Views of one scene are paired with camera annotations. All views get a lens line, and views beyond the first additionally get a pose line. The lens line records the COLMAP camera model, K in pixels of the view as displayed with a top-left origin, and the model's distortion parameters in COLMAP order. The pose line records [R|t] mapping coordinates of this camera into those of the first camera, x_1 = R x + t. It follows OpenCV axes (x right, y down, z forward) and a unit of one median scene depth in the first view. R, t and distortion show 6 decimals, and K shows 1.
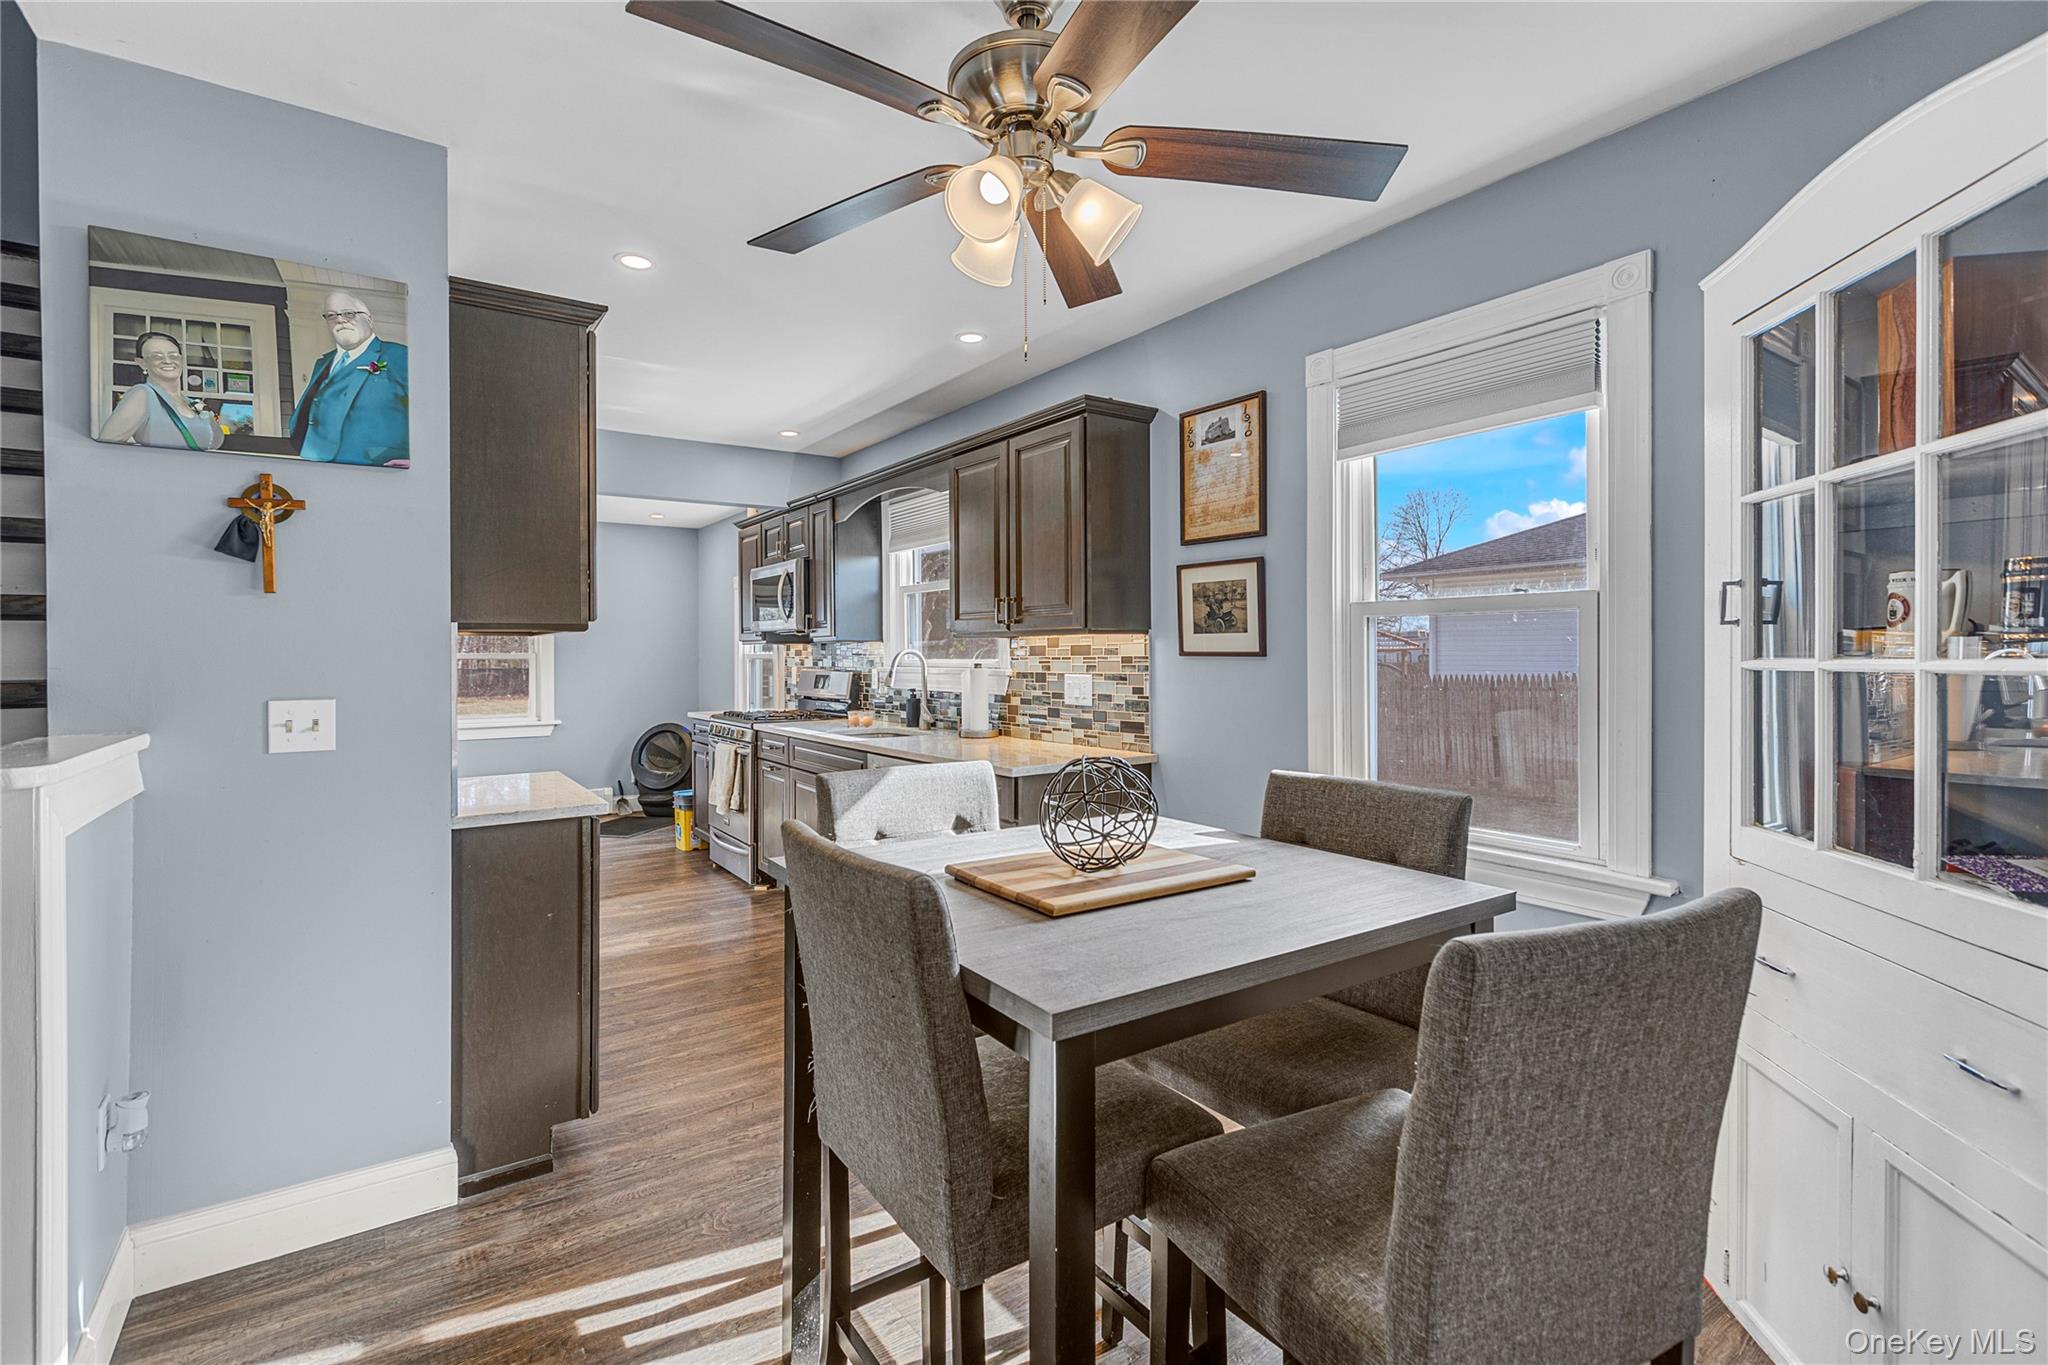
lens RADIAL K [[926.4, 0, 1020.7], [0, 926.4, 655.8], [0, 0, 1]] dist [0.000803, -0.000846]
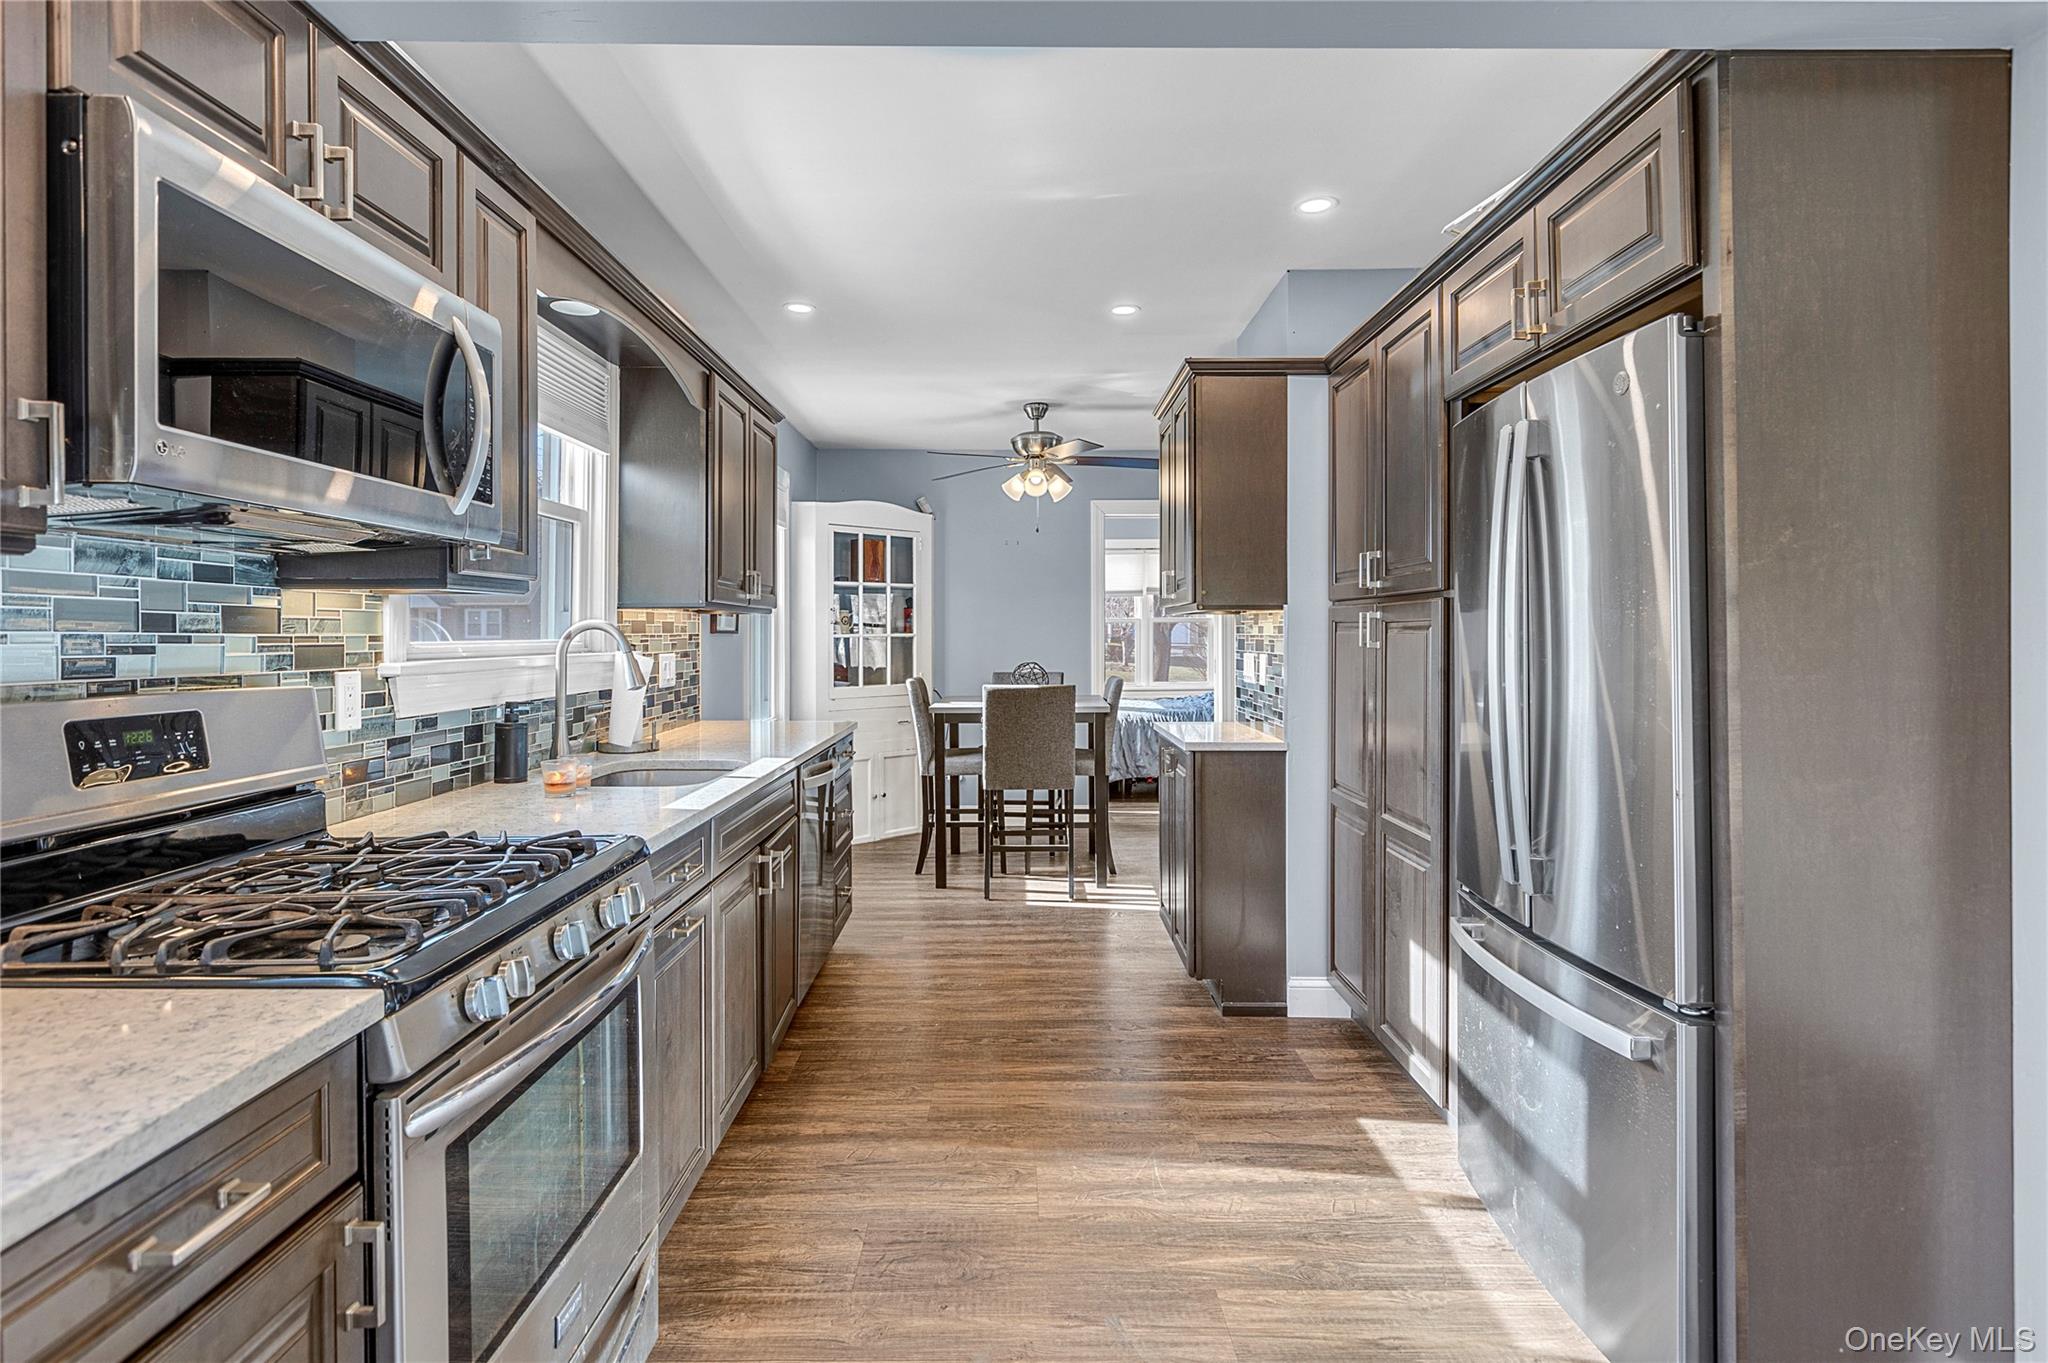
lens RADIAL K [[1034.3, 0, 1023.3], [0, 1034.3, 643.1], [0, 0, 1]] dist [0.000462, 0.002351]
pose [[-0.820400, -0.001578, 0.571788, -0.978968], [0.004489, 0.999948, 0.009201, 0.002350], [-0.571773, 0.010115, -0.820350, 1.980941]]
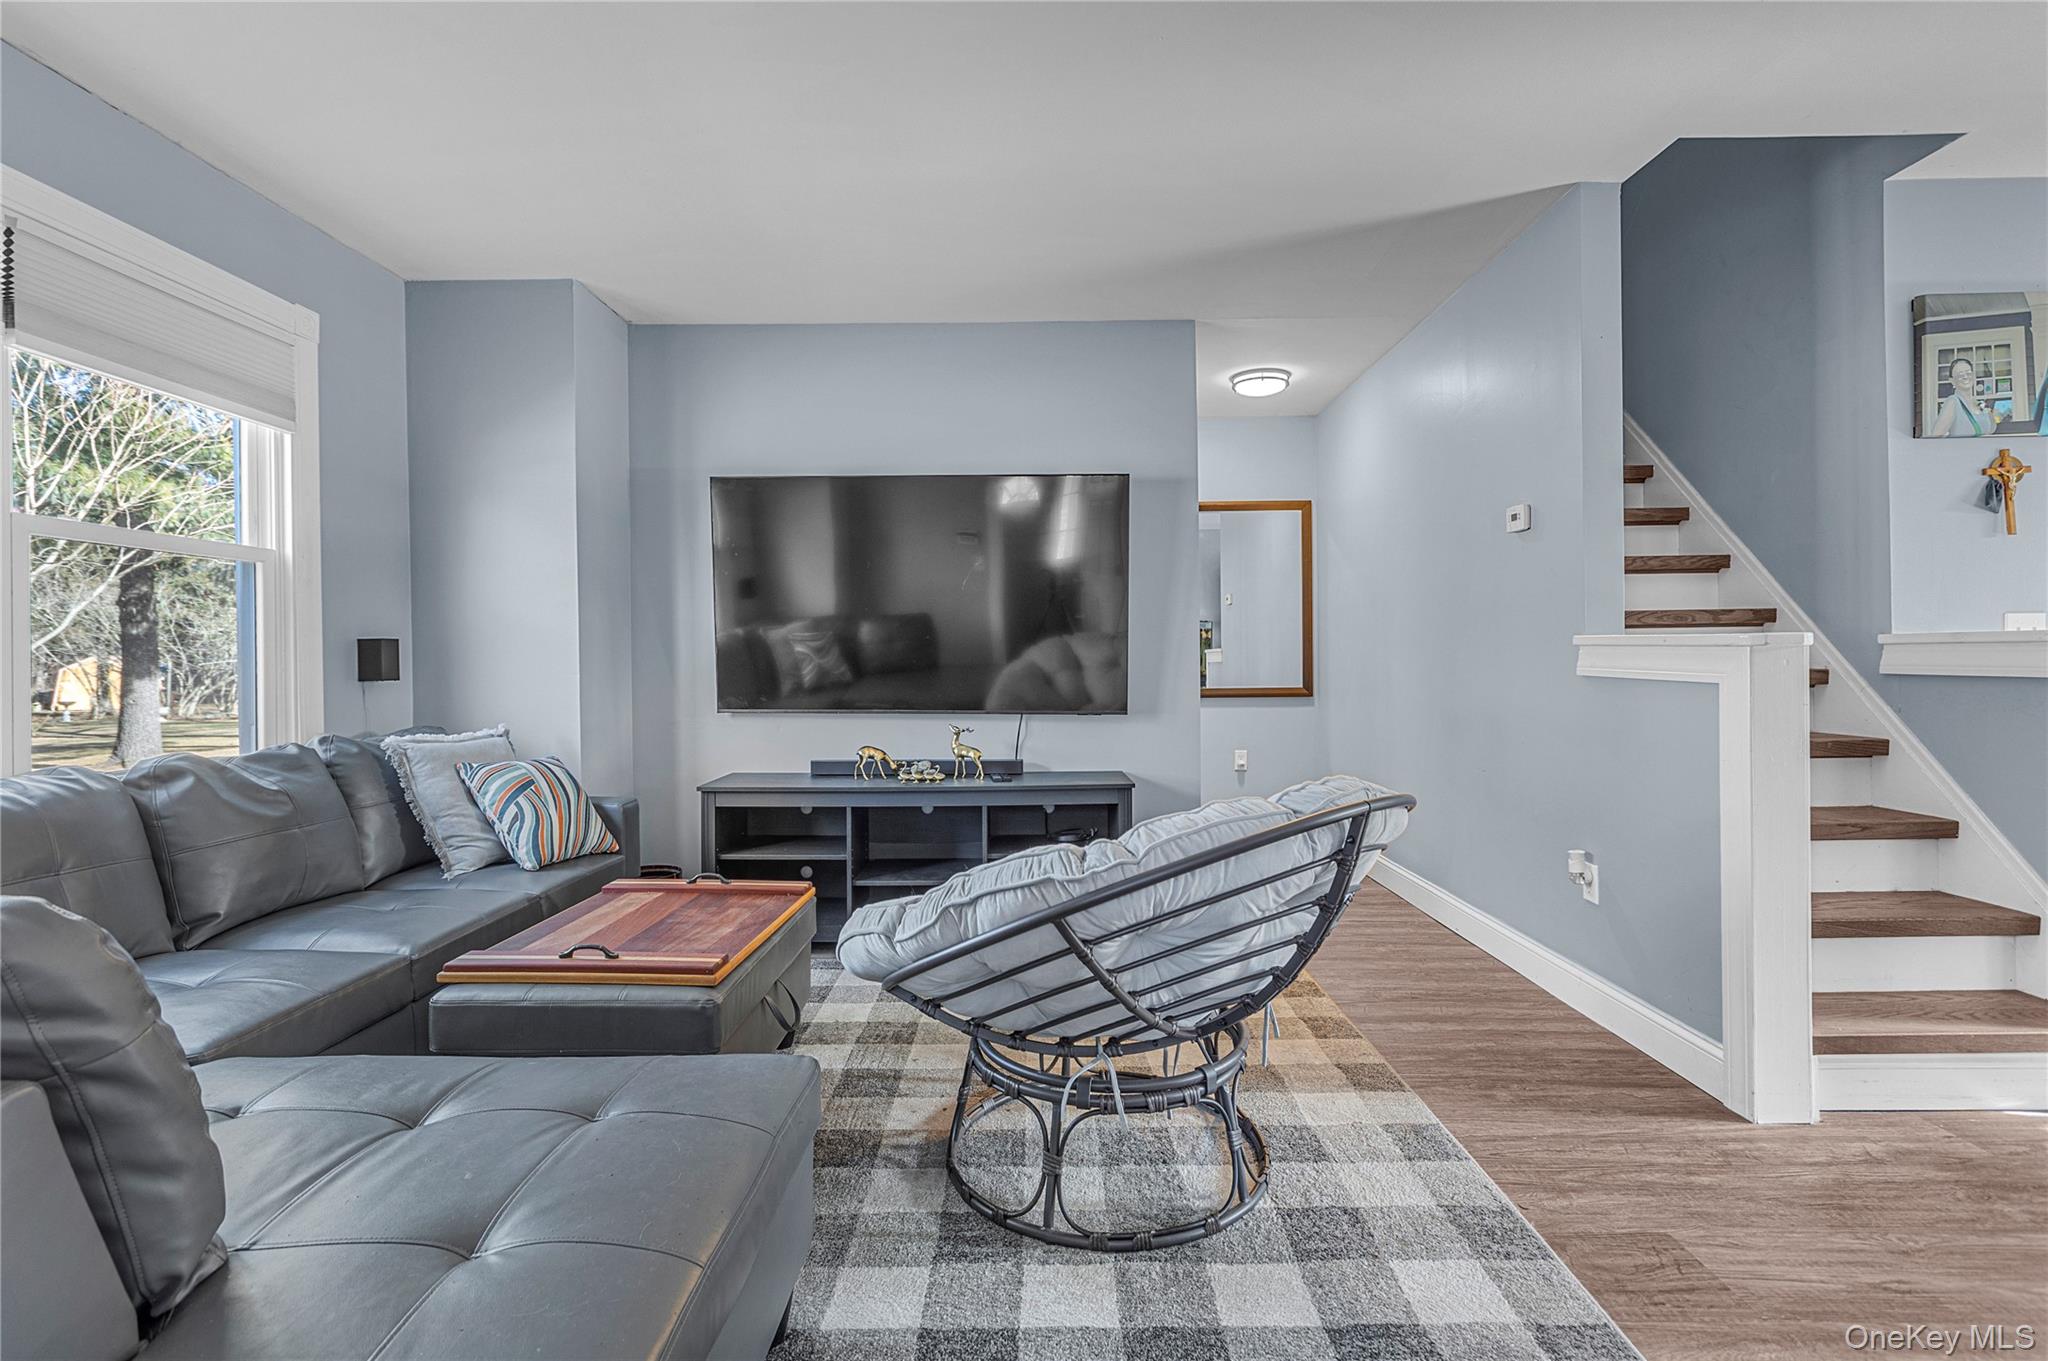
lens RADIAL K [[926.4, 0, 1030.4], [0, 926.4, 658.5], [0, 0, 1]] dist [0.000803, -0.000846]
pose [[0.804463, -0.003037, -0.593995, -0.738146], [0.004606, 0.999989, 0.001125, 0.069087], [0.593985, -0.003641, 0.804468, -0.623180]]
